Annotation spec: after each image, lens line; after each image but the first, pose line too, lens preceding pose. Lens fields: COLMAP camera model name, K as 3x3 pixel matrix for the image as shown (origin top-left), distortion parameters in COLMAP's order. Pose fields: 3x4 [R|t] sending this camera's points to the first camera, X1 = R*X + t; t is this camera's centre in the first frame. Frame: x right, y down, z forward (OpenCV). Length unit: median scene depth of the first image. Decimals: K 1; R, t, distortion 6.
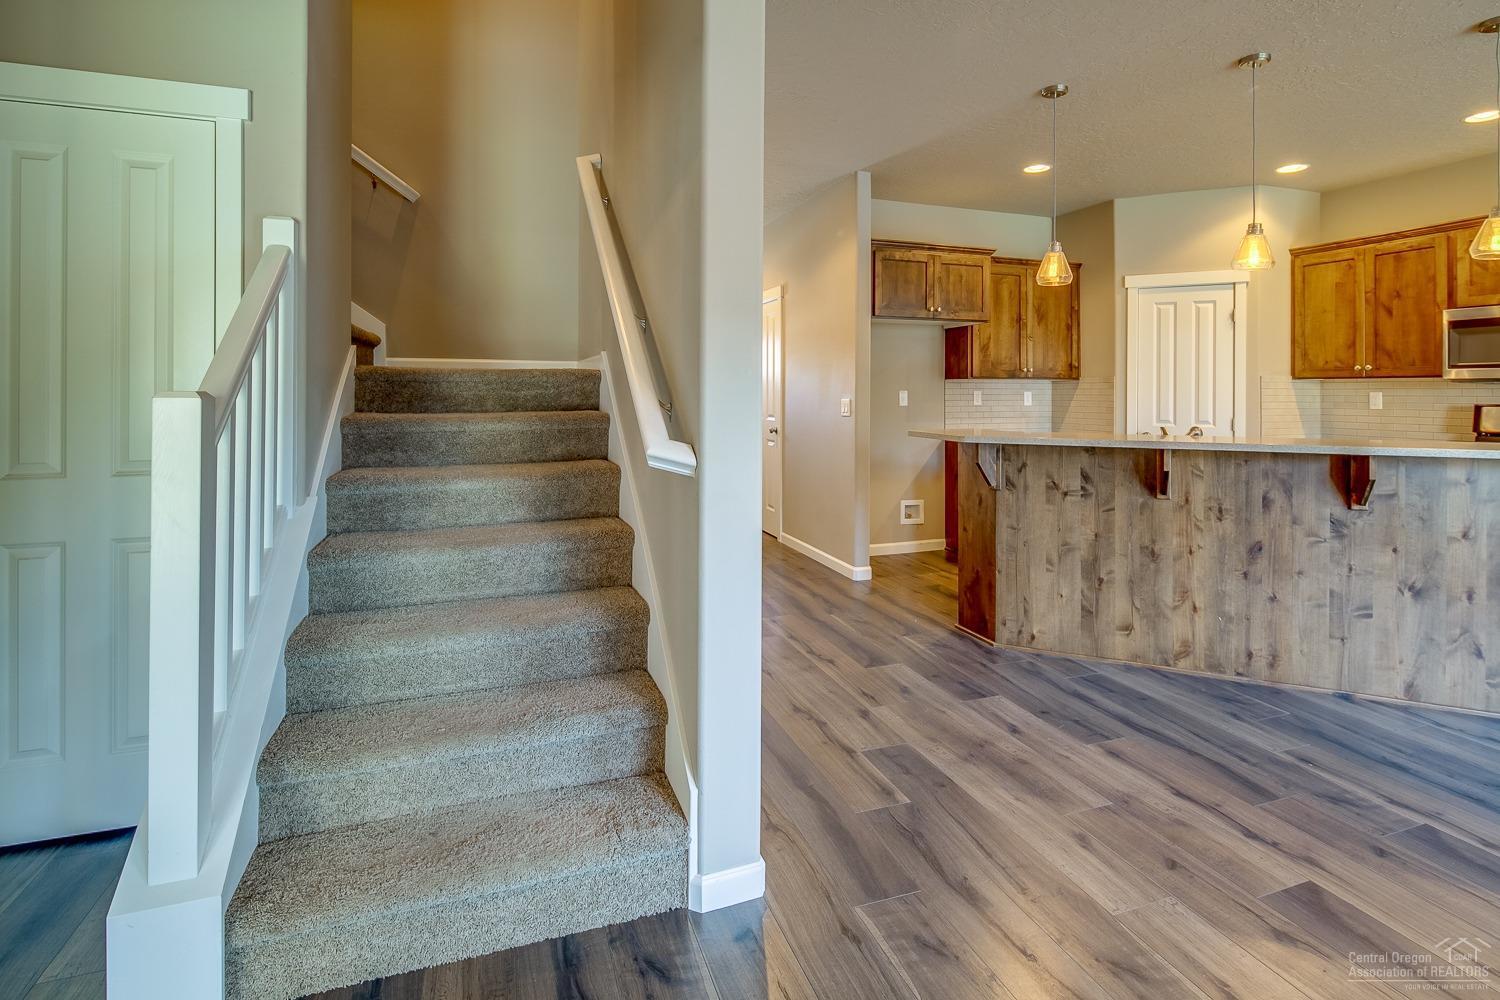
lens RADIAL K [[724.7, 0, 740.5], [0, 724.7, 389.4], [0, 0, 1]] dist [0.003174, -0.005523]
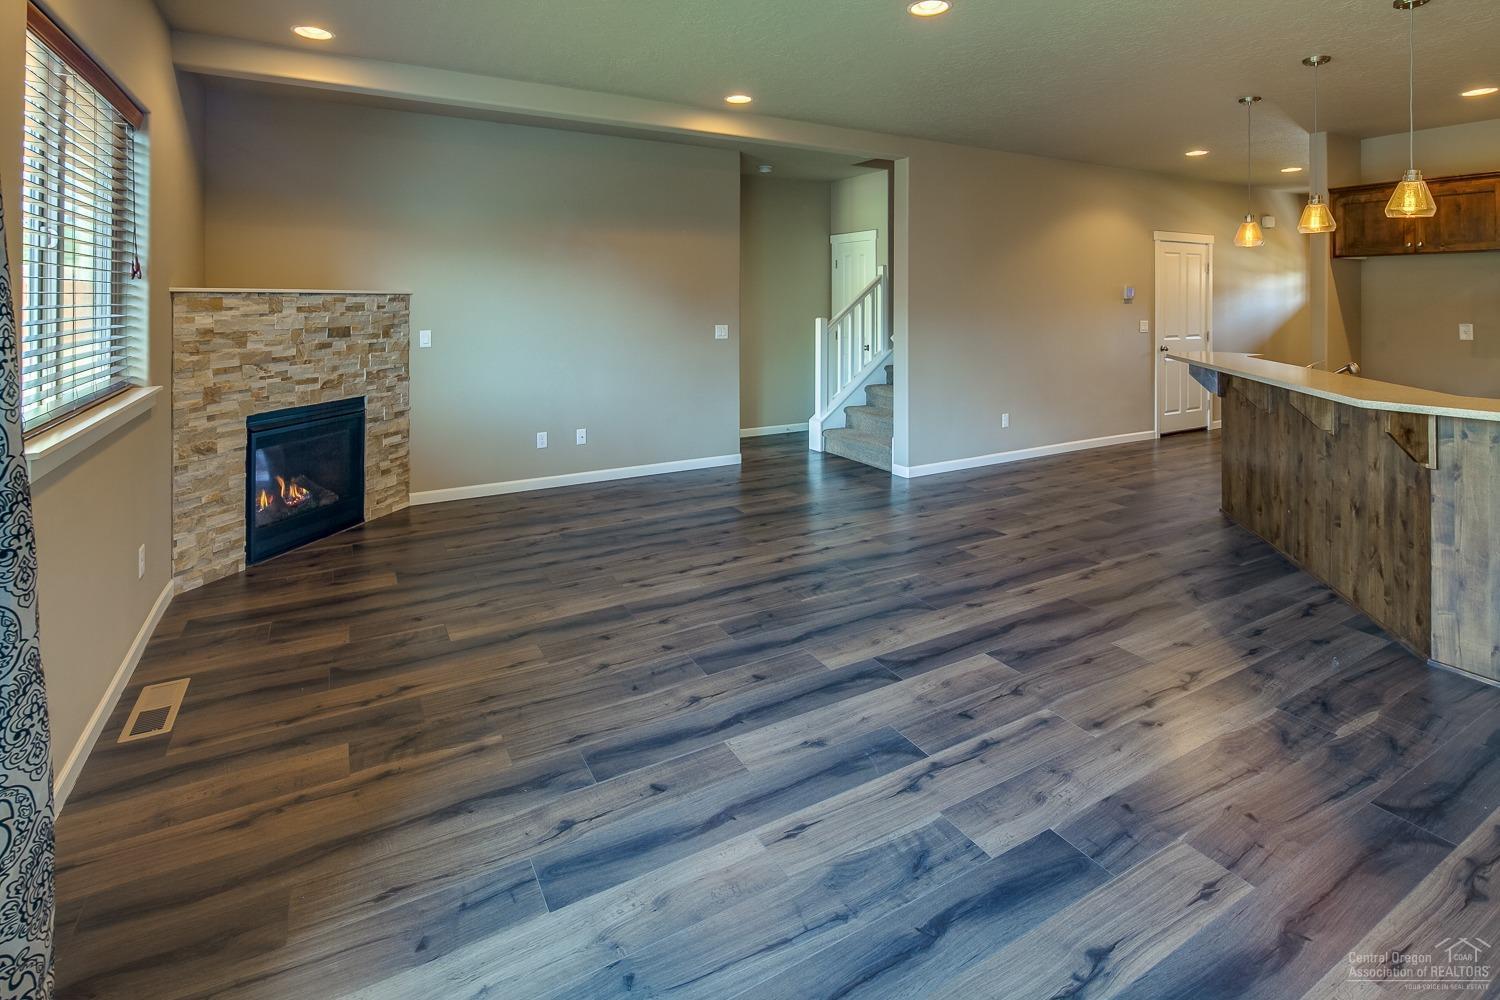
lens RADIAL K [[725.7, 0, 746.6], [0, 725.7, 295.0], [0, 0, 1]] dist [-0.000013, -0.000424]
pose [[0.183704, -0.007013, -0.982957, 1.588761], [0.002941, 0.999974, -0.006585, -0.051589], [0.982977, -0.001681, 0.183720, -0.150762]]
